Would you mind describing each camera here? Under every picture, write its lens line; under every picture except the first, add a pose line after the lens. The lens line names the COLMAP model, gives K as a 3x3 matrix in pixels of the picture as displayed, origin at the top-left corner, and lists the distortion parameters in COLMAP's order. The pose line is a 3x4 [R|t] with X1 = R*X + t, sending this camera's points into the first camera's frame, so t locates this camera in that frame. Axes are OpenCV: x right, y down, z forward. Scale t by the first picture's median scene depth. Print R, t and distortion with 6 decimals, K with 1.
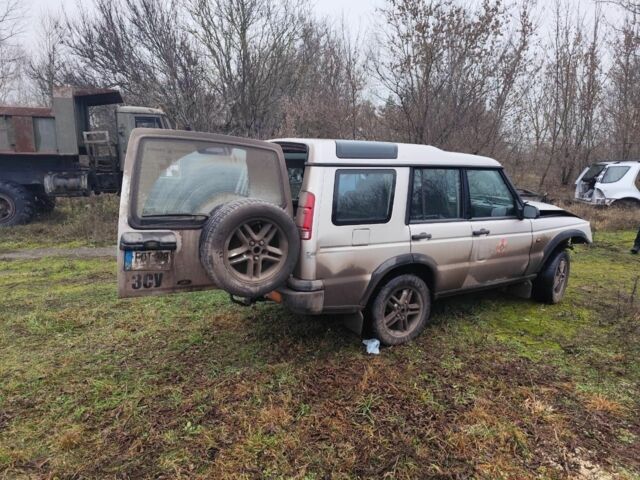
lens RADIAL K [[469.2, 0, 320.0], [0, 469.2, 240.0], [0, 0, 1]] dist [0.048978, -0.058736]
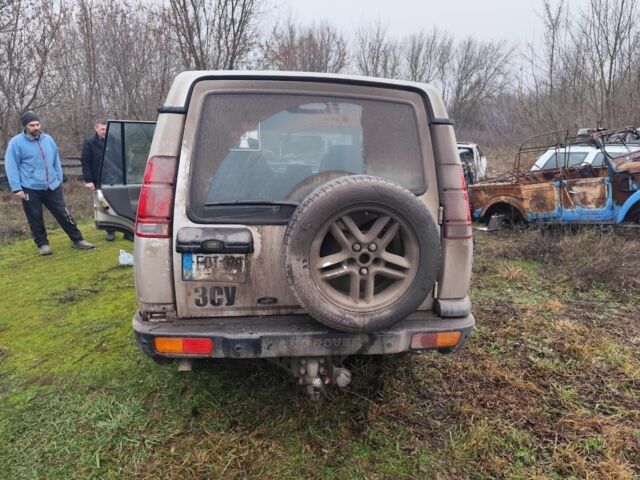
lens RADIAL K [[469.2, 0, 320.0], [0, 469.2, 240.0], [0, 0, 1]] dist [0.048978, -0.058736]
pose [[0.904571, 0.019151, -0.425892, 0.074908], [-0.024828, 0.999661, -0.007781, 0.003296], [0.425599, 0.017613, 0.904740, 0.400190]]
